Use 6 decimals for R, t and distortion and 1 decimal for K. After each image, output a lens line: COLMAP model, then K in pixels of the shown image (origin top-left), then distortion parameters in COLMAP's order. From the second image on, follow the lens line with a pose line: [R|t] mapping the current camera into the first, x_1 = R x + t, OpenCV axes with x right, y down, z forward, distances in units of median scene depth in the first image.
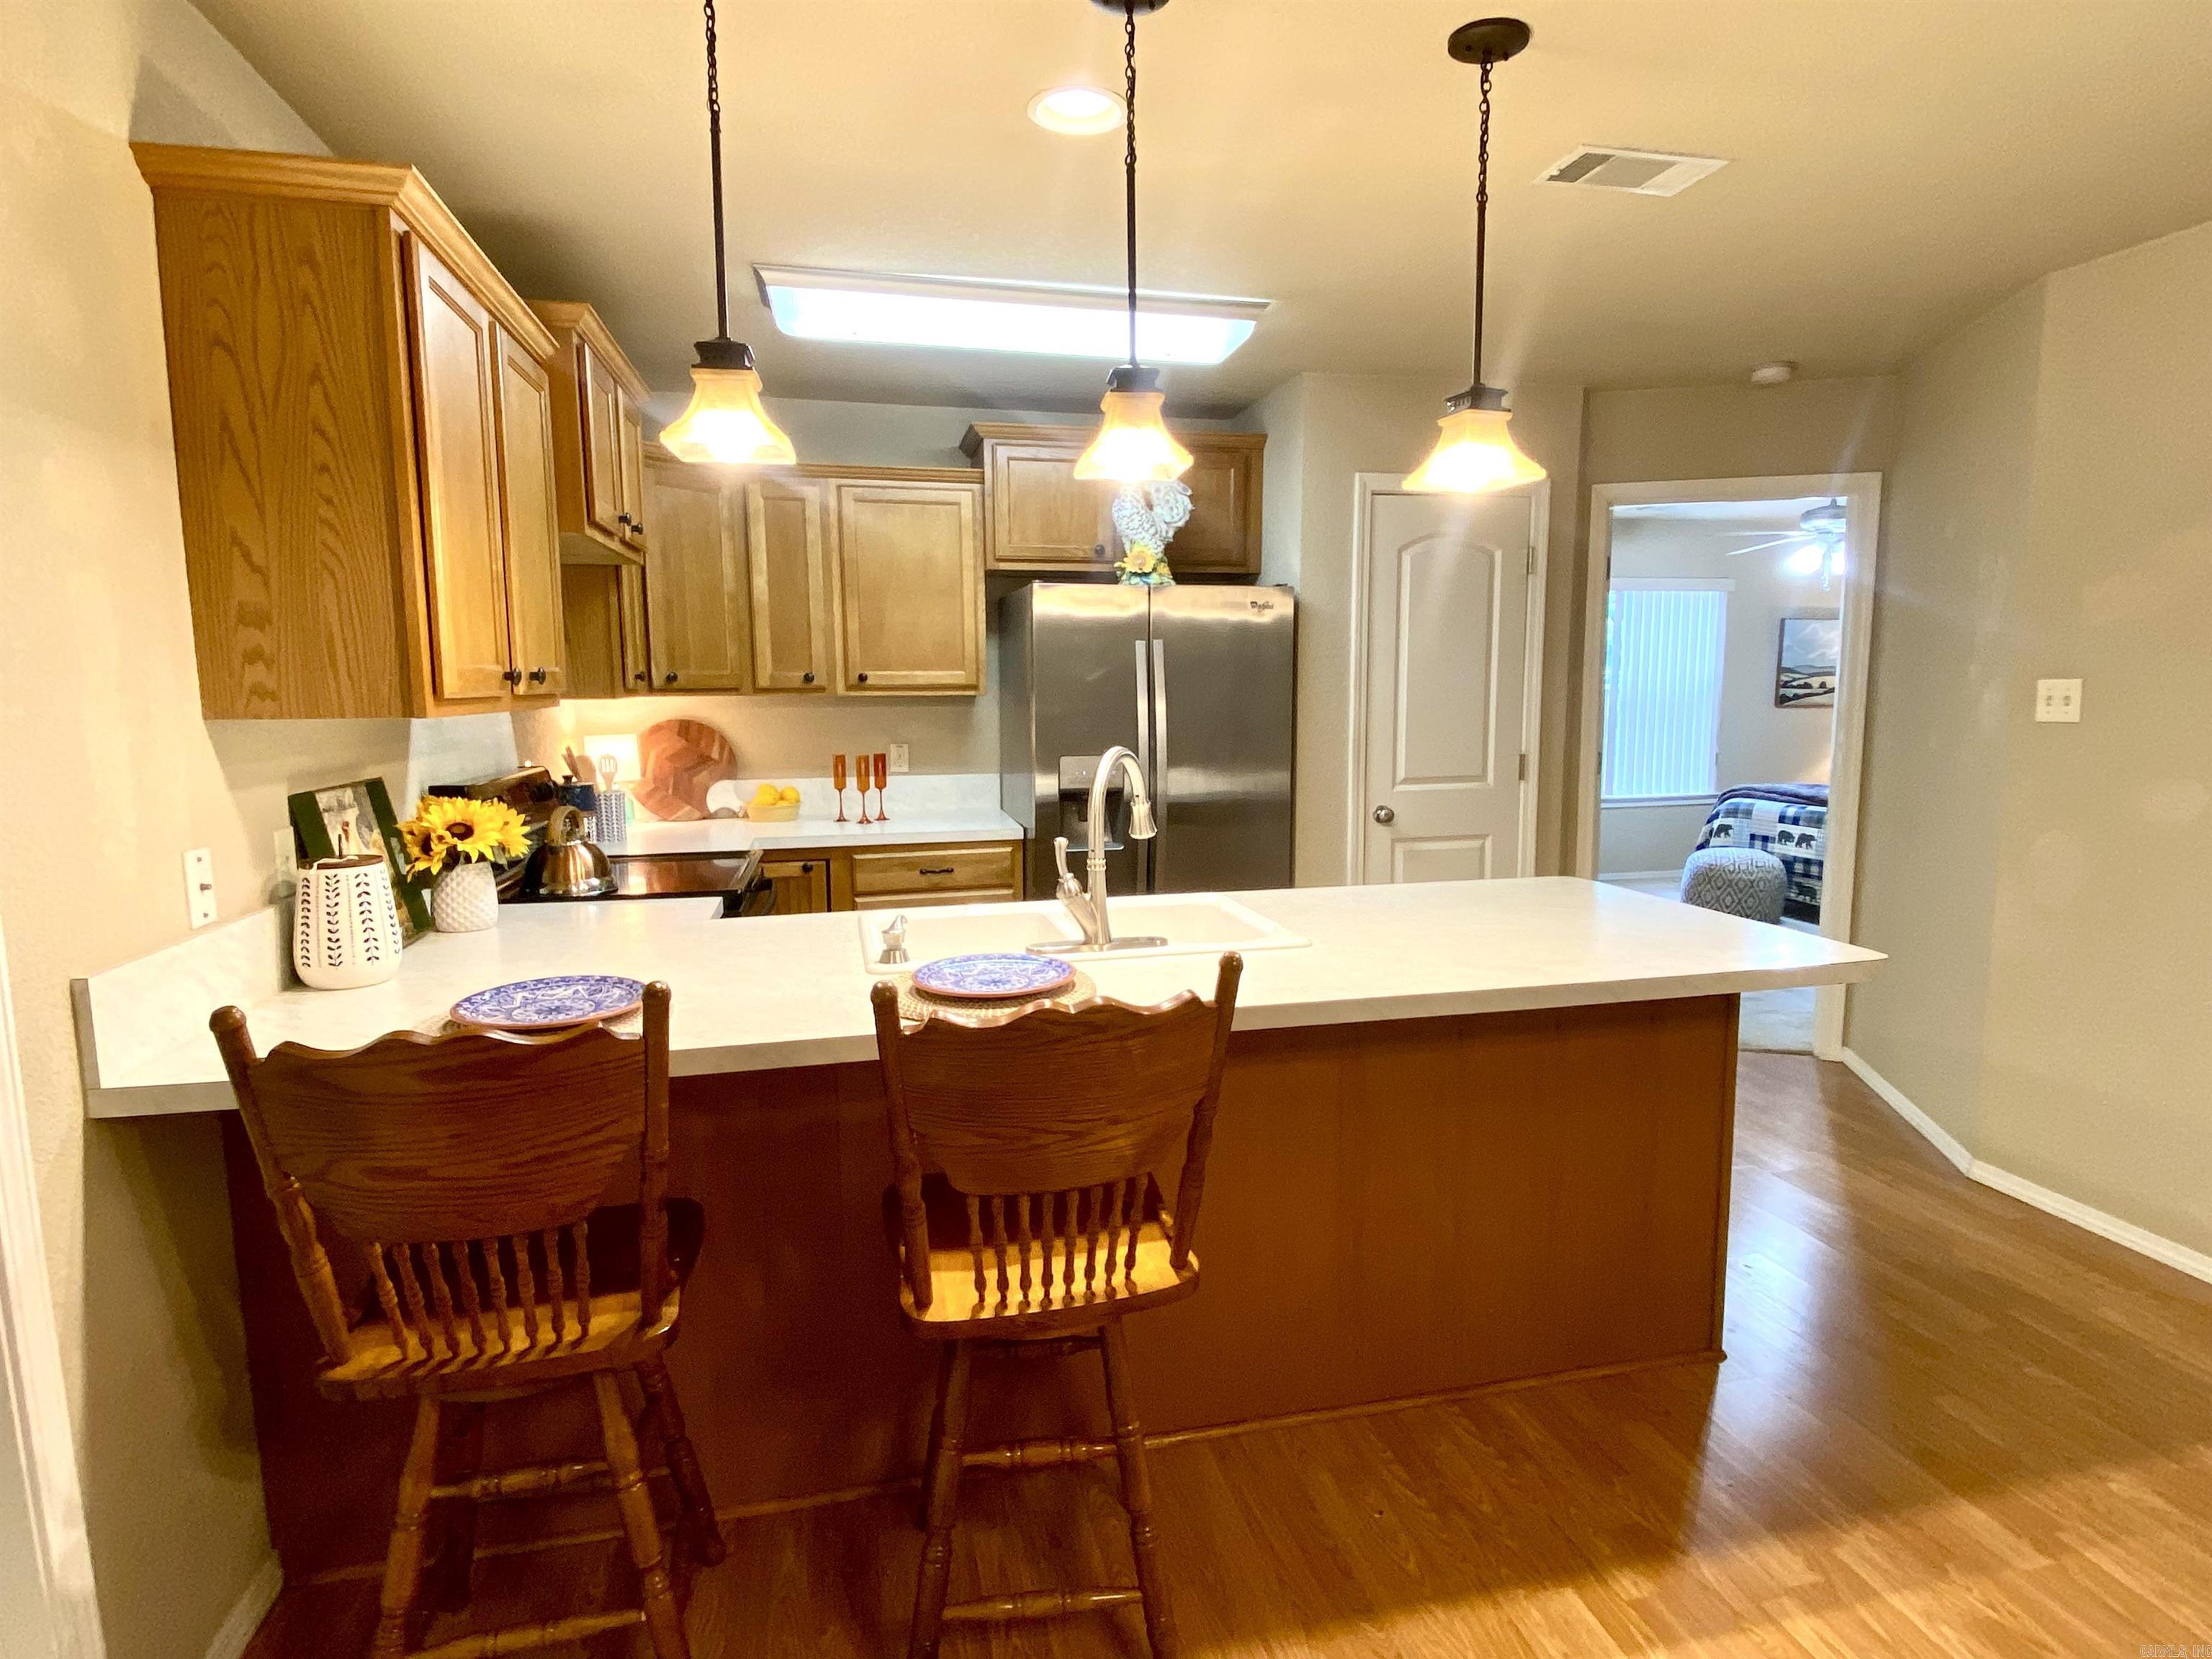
lens RADIAL K [[1179.5, 0, 1112.7], [0, 1179.5, 819.7], [0, 0, 1]] dist [0.028669, -0.005415]
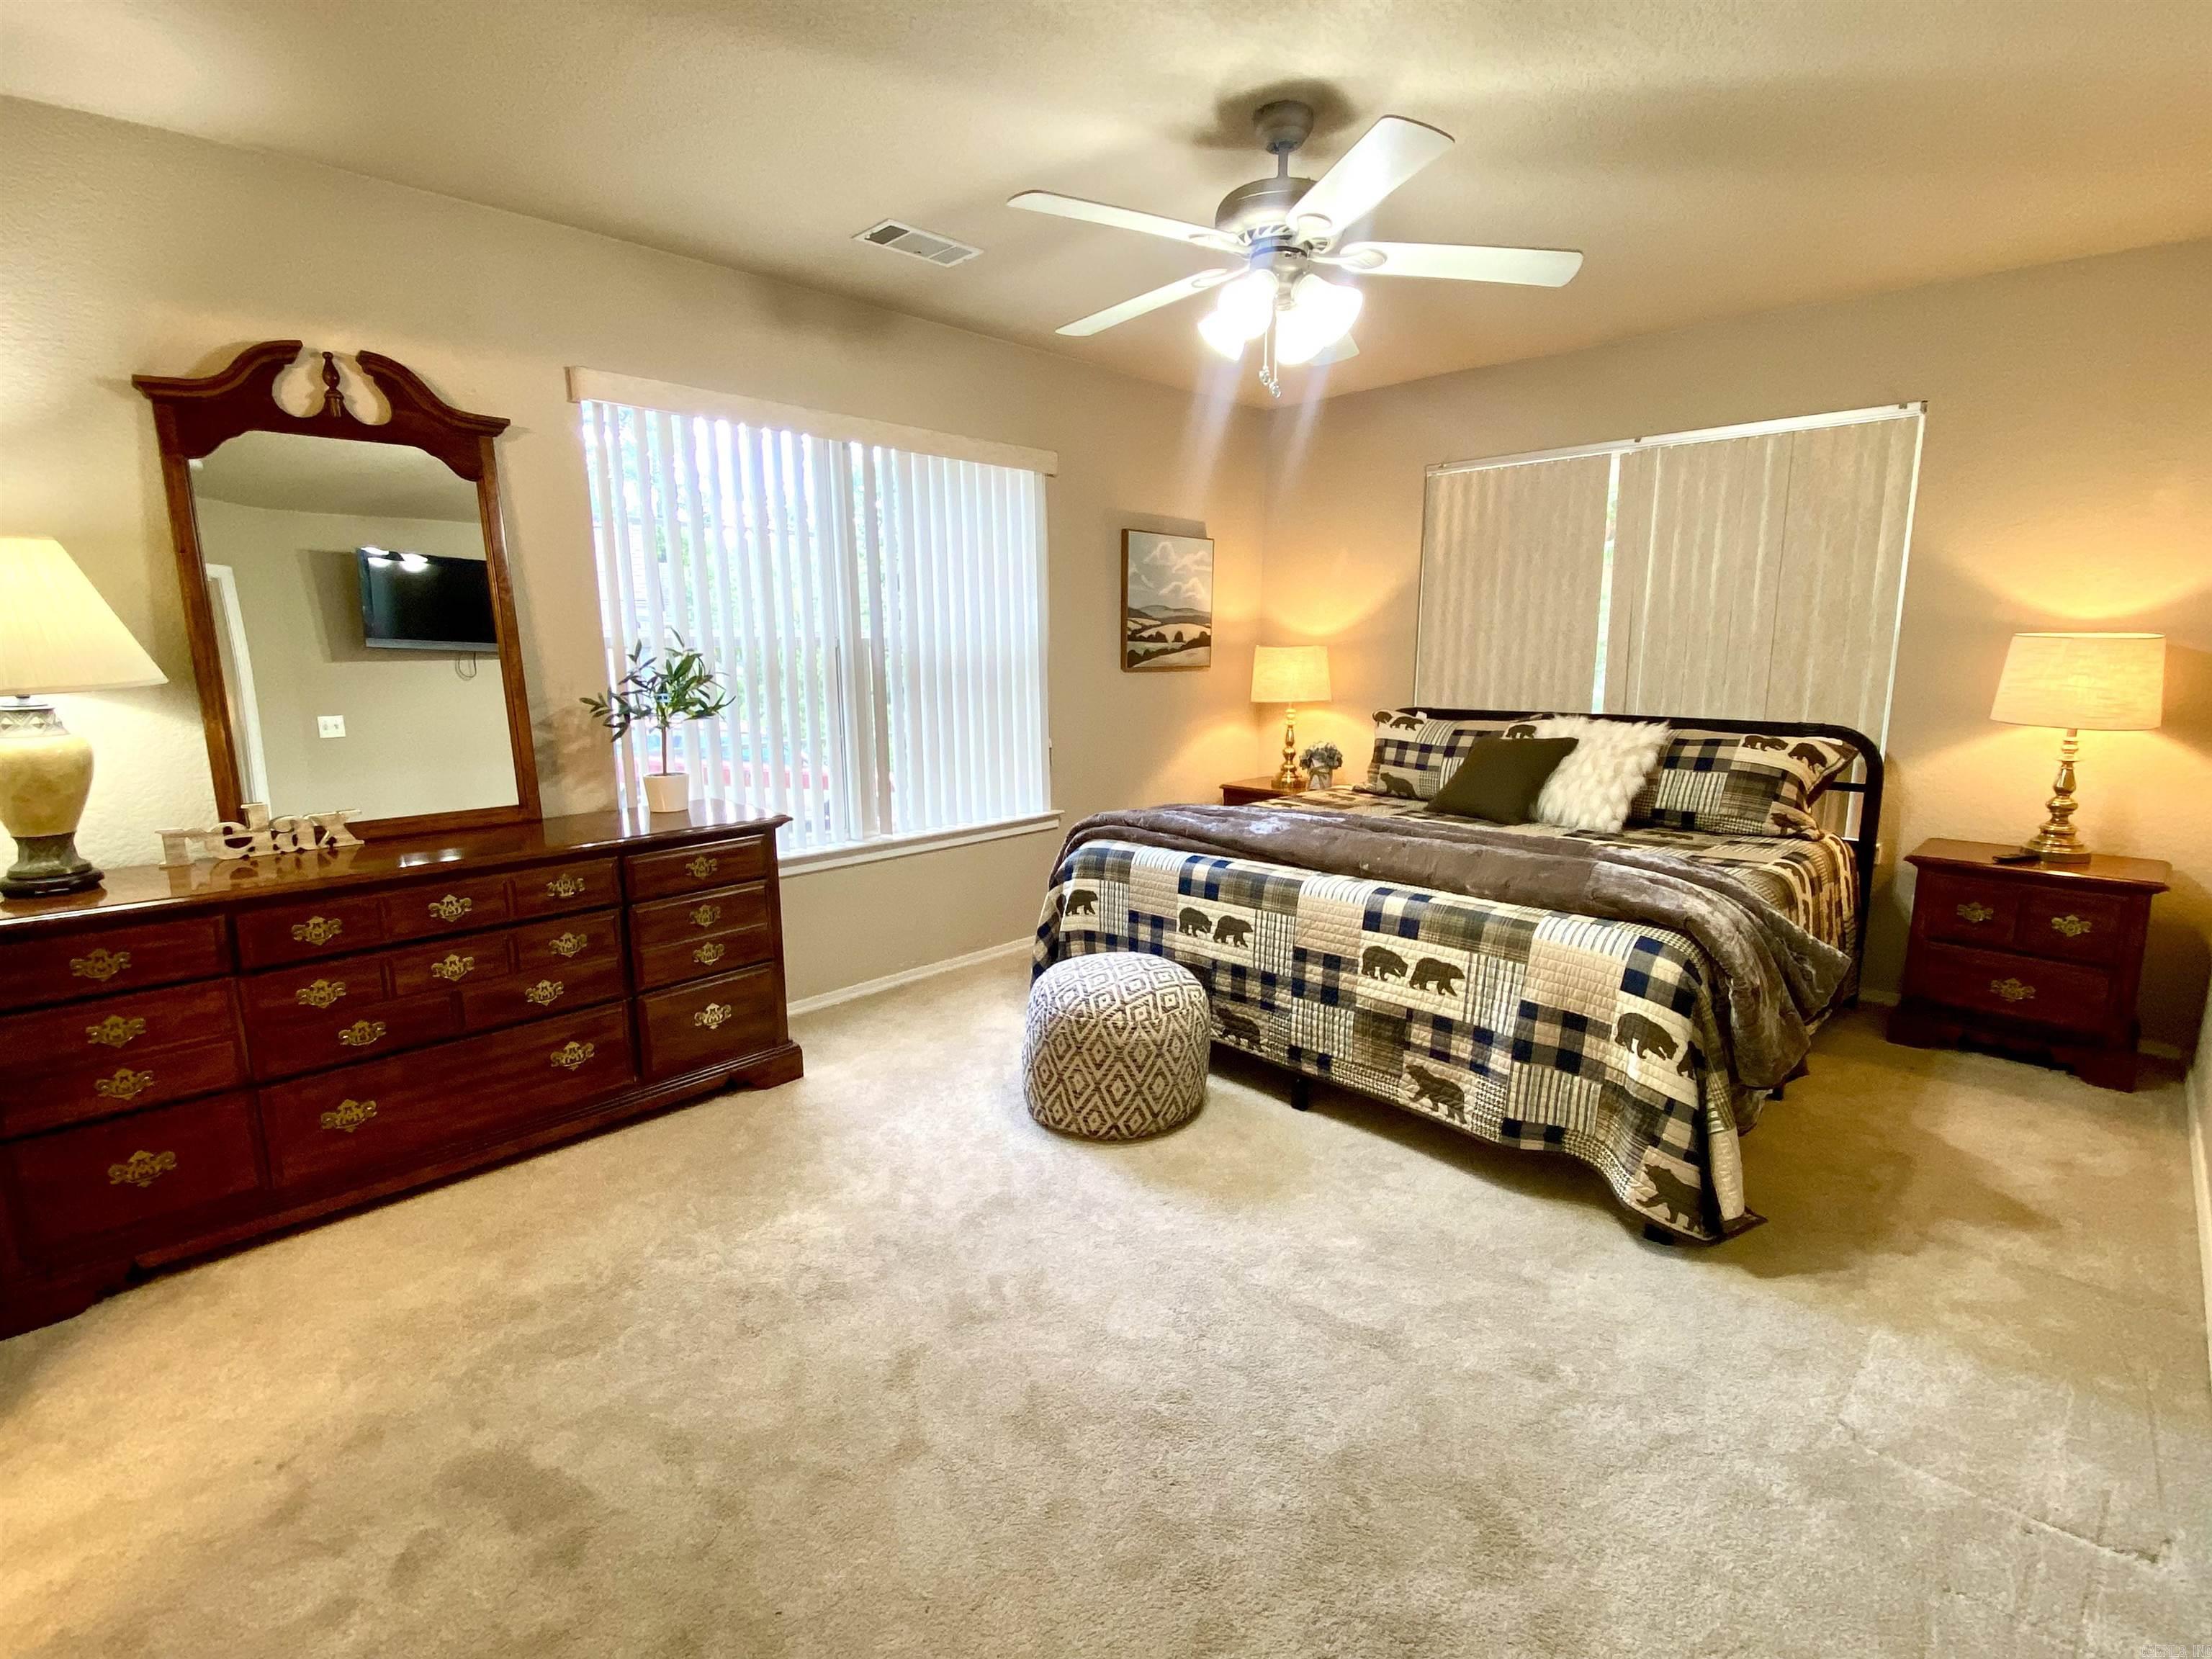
lens RADIAL K [[1032.7, 0, 1102.2], [0, 1032.7, 834.5], [0, 0, 1]] dist [-0.000030, 0.000000]
pose [[0.850550, -0.095047, 0.517233, 0.290390], [0.067012, 0.995103, 0.072666, -0.055545], [-0.521607, -0.027145, 0.852754, 0.612457]]
